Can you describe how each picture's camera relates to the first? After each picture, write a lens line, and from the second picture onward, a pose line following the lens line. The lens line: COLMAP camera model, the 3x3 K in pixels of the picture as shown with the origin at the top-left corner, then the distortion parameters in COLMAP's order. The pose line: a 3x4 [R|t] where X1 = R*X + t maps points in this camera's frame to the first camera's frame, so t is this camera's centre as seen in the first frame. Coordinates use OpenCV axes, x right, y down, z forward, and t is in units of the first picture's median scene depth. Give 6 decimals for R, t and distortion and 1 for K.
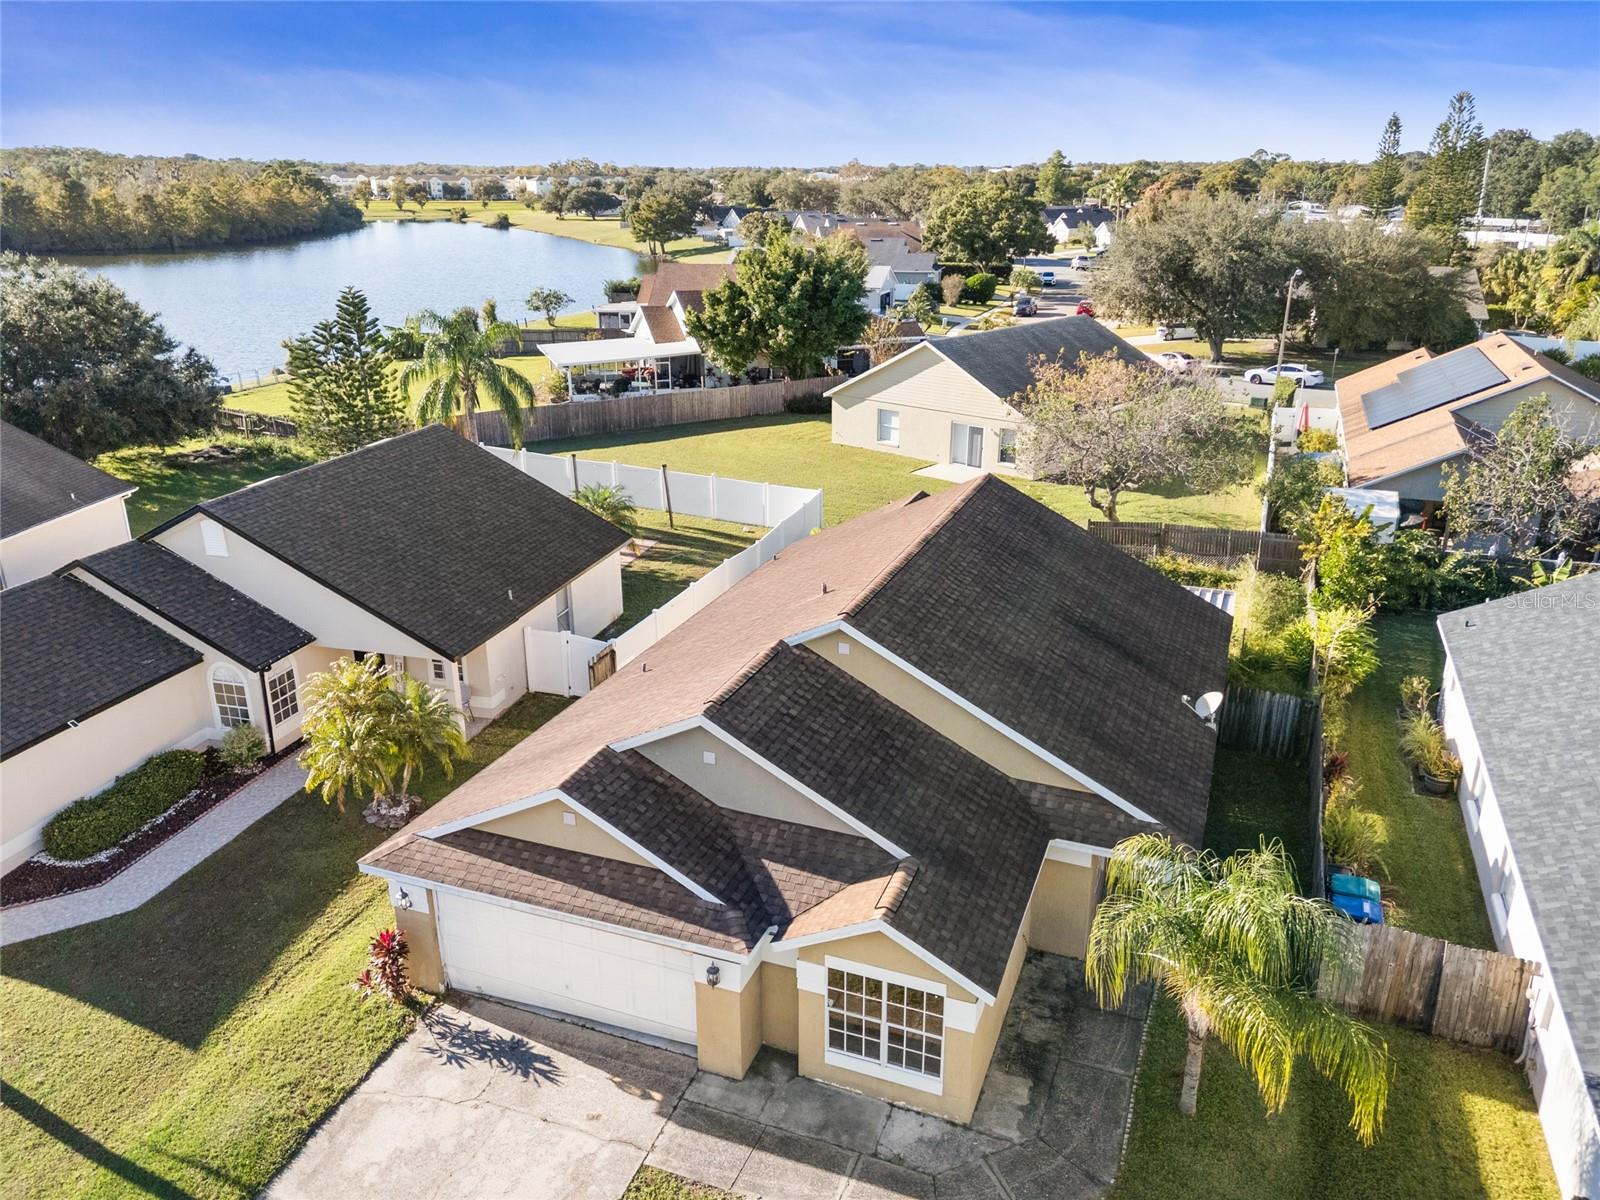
lens RADIAL K [[1167.8, 0, 800.0], [0, 1167.8, 600.0], [0, 0, 1]] dist [0.076125, -0.054206]
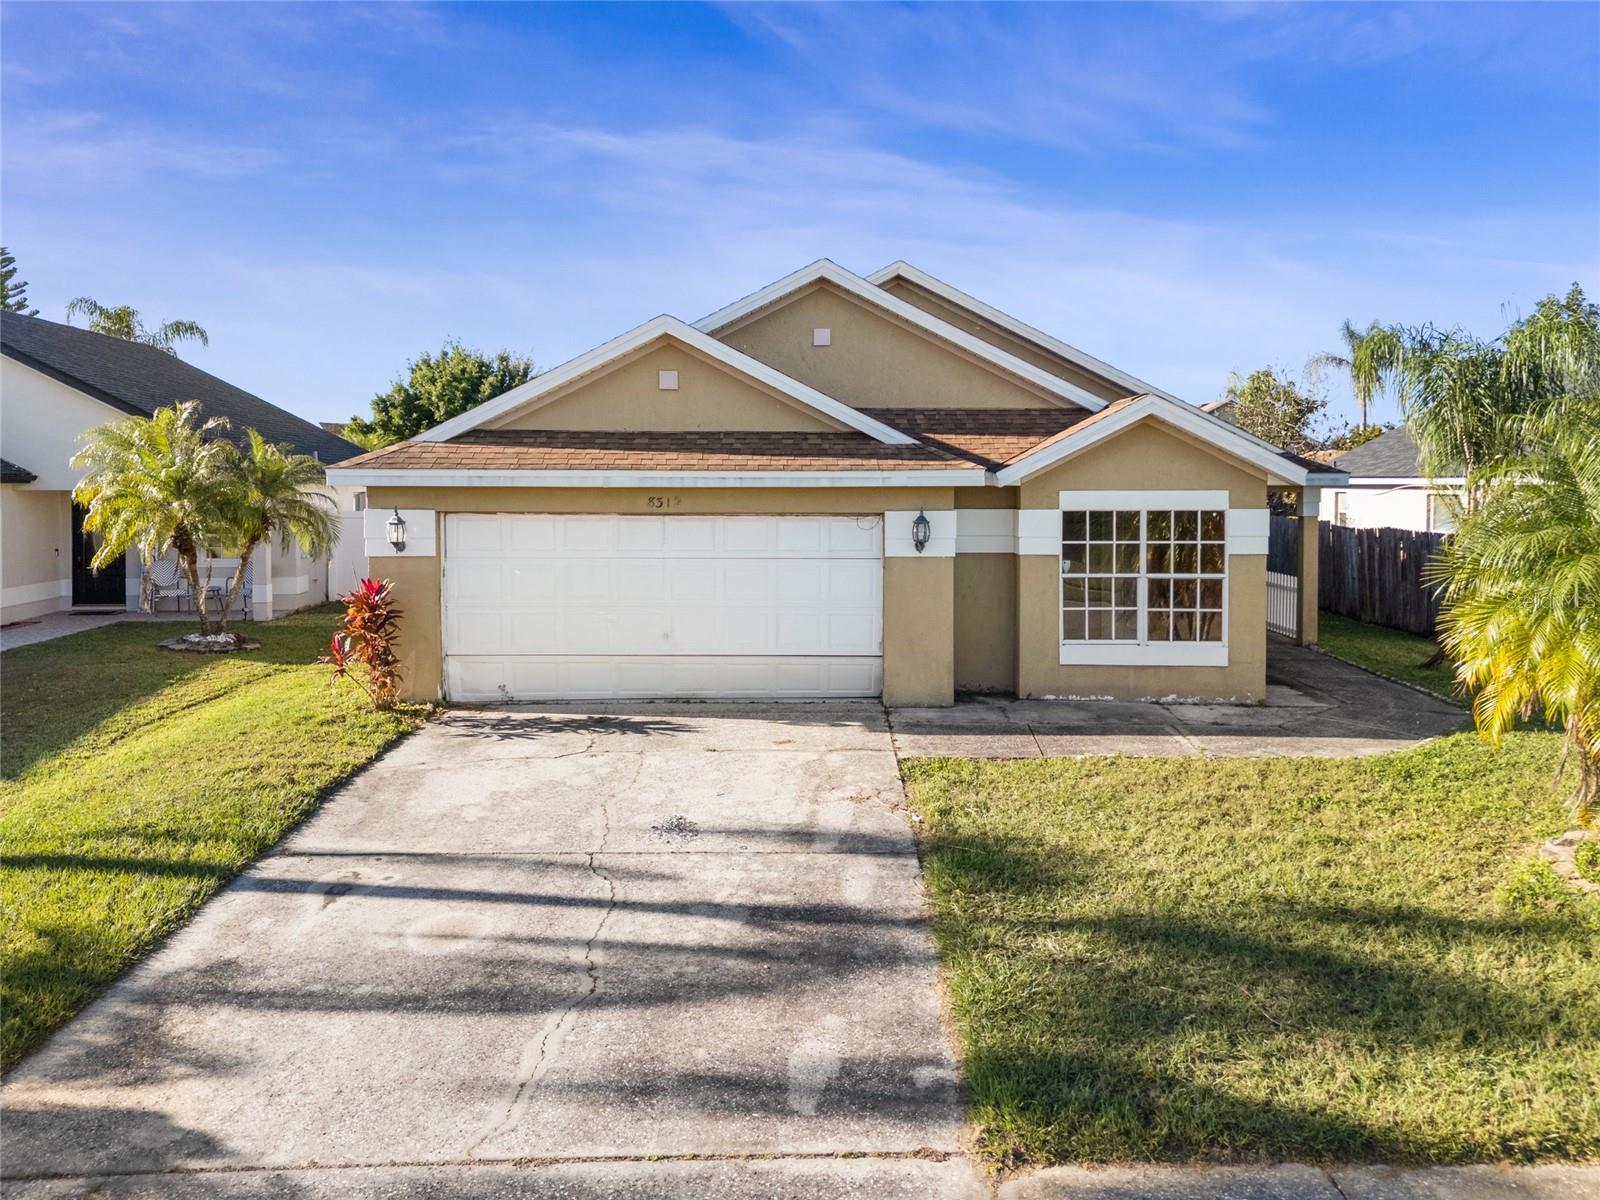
lens RADIAL K [[1210.4, 0, 803.4], [0, 1210.4, 552.0], [0, 0, 1]] dist [0.078200, -0.000303]
pose [[0.936263, -0.023168, 0.350534, -0.389478], [0.122593, 0.956641, -0.264214, 0.506118], [-0.329214, 0.290346, 0.898508, 0.359035]]
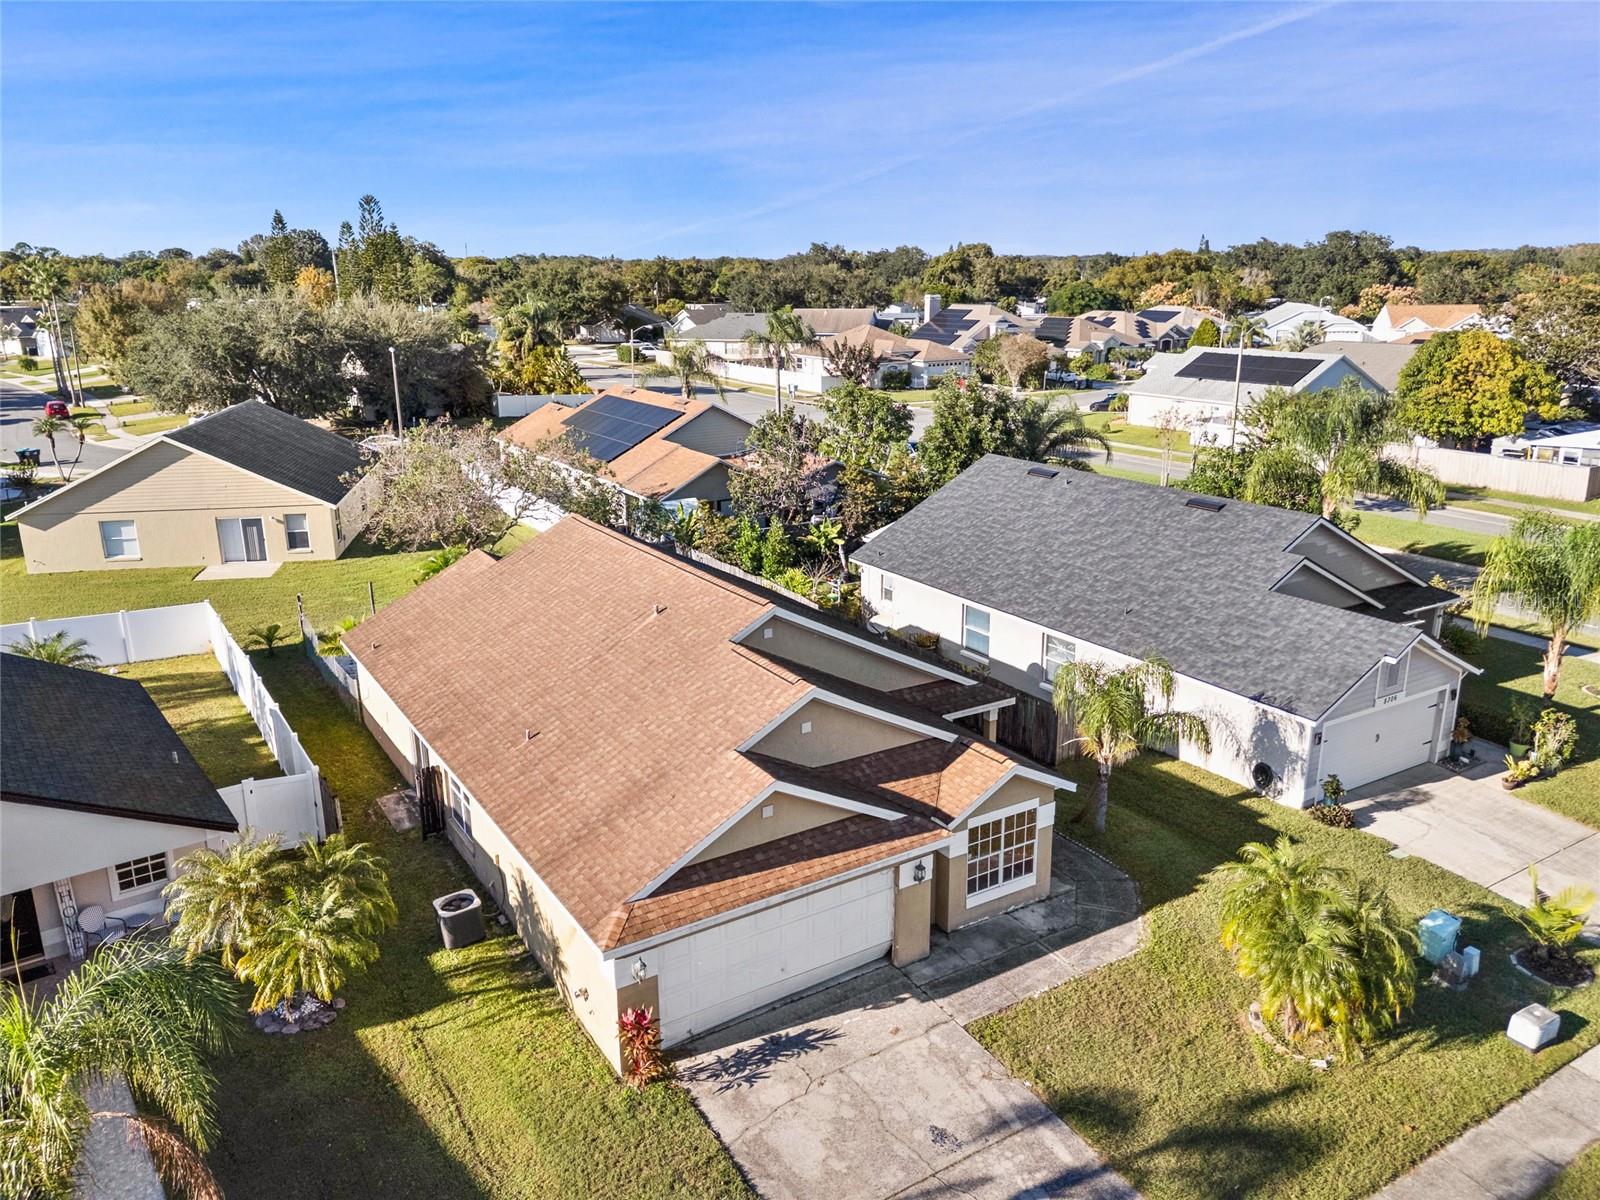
lens RADIAL K [[1167.8, 0, 800.0], [0, 1167.8, 600.0], [0, 0, 1]] dist [0.076125, -0.054206]
pose [[0.597861, -0.225246, 0.769303, -1.007750], [0.280842, 0.957739, 0.062163, -0.064510], [-0.750793, 0.178888, 0.635853, 0.256819]]
